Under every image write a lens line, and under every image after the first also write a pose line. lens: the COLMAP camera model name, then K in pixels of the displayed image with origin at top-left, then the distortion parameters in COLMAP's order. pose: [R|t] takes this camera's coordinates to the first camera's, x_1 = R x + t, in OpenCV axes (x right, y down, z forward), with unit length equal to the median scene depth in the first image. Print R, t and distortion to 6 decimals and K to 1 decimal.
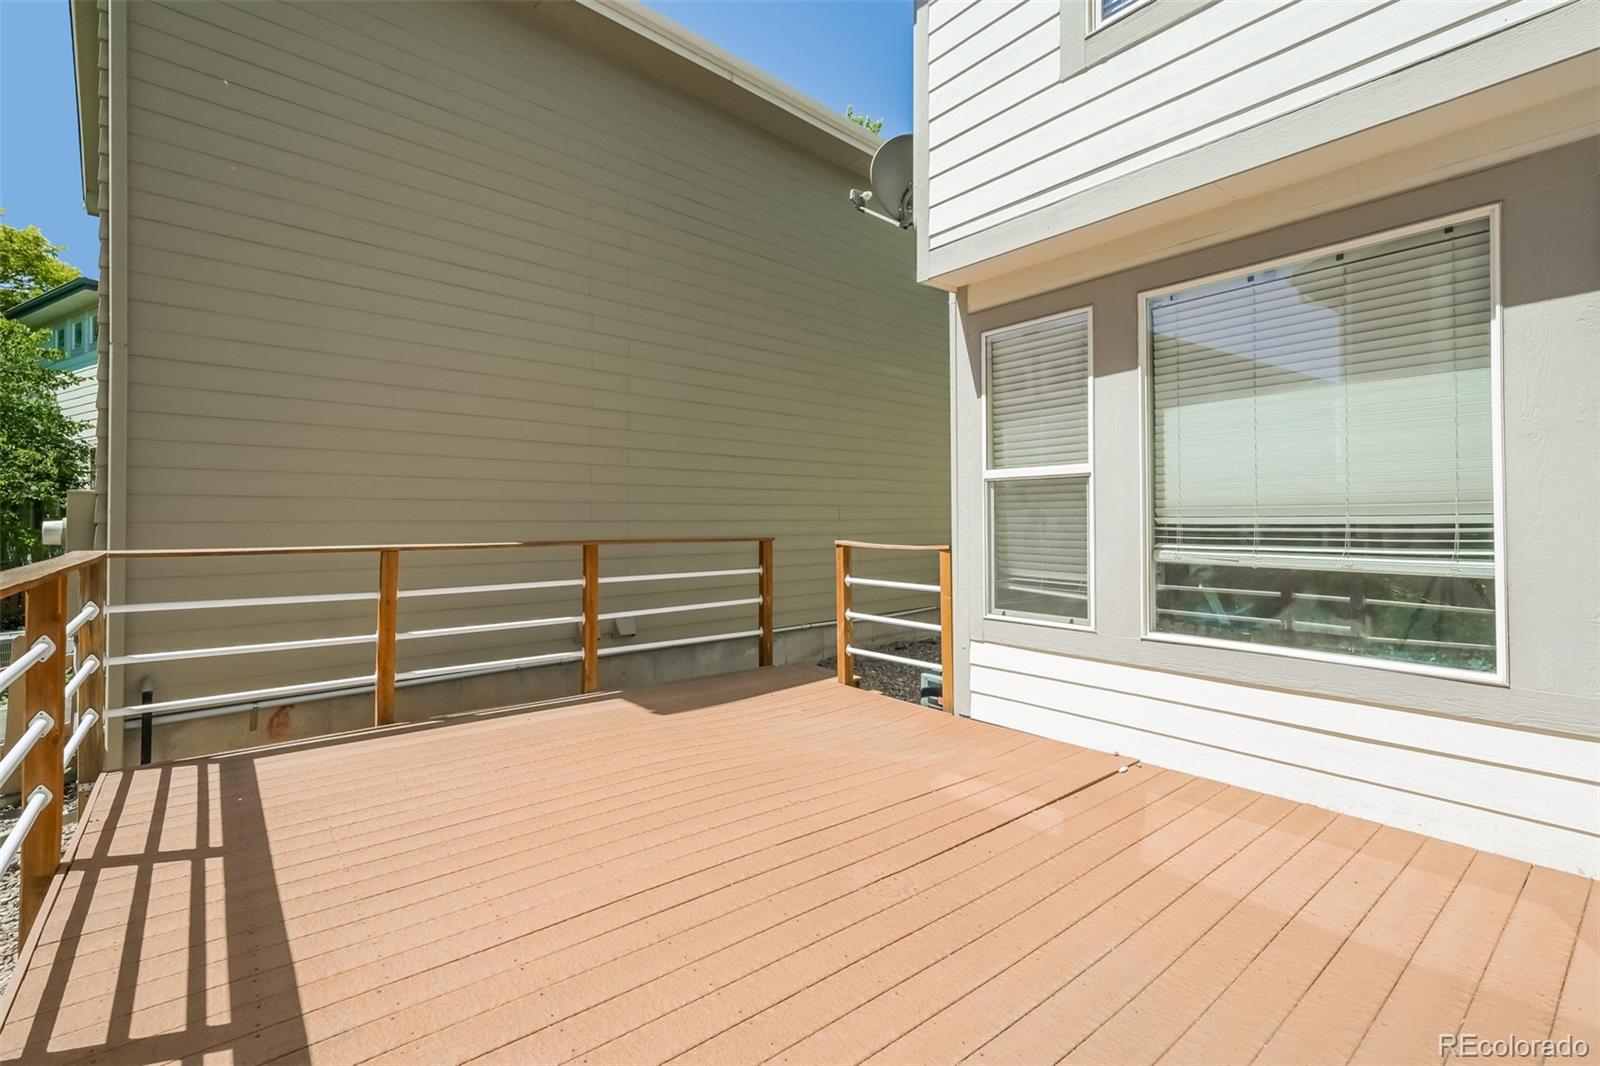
lens RADIAL K [[700.3, 0, 780.4], [0, 700.3, 510.0], [0, 0, 1]] dist [0.000307, -0.000882]
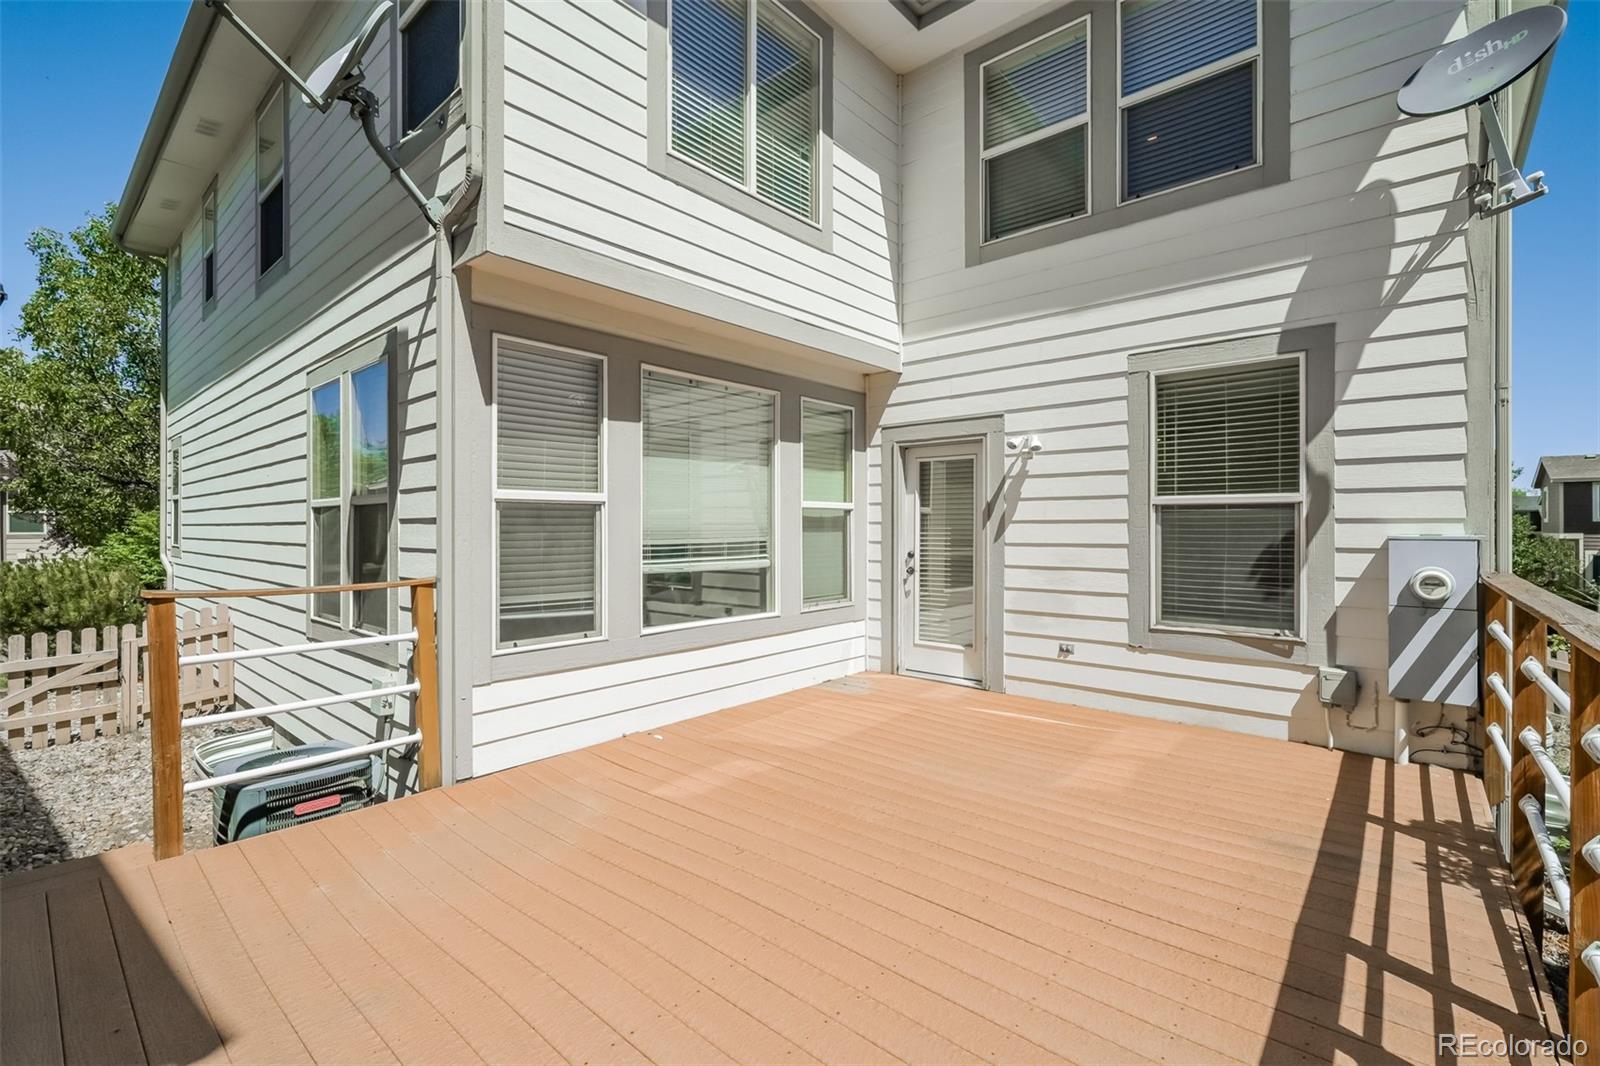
lens RADIAL K [[700.3, 0, 801.4], [0, 700.3, 531.4], [0, 0, 1]] dist [0.000307, -0.000882]
pose [[-0.174540, 0.001350, 0.984649, -0.771897], [-0.004768, 0.999986, -0.002216, -0.003454], [-0.984638, -0.005081, -0.174532, 0.919398]]
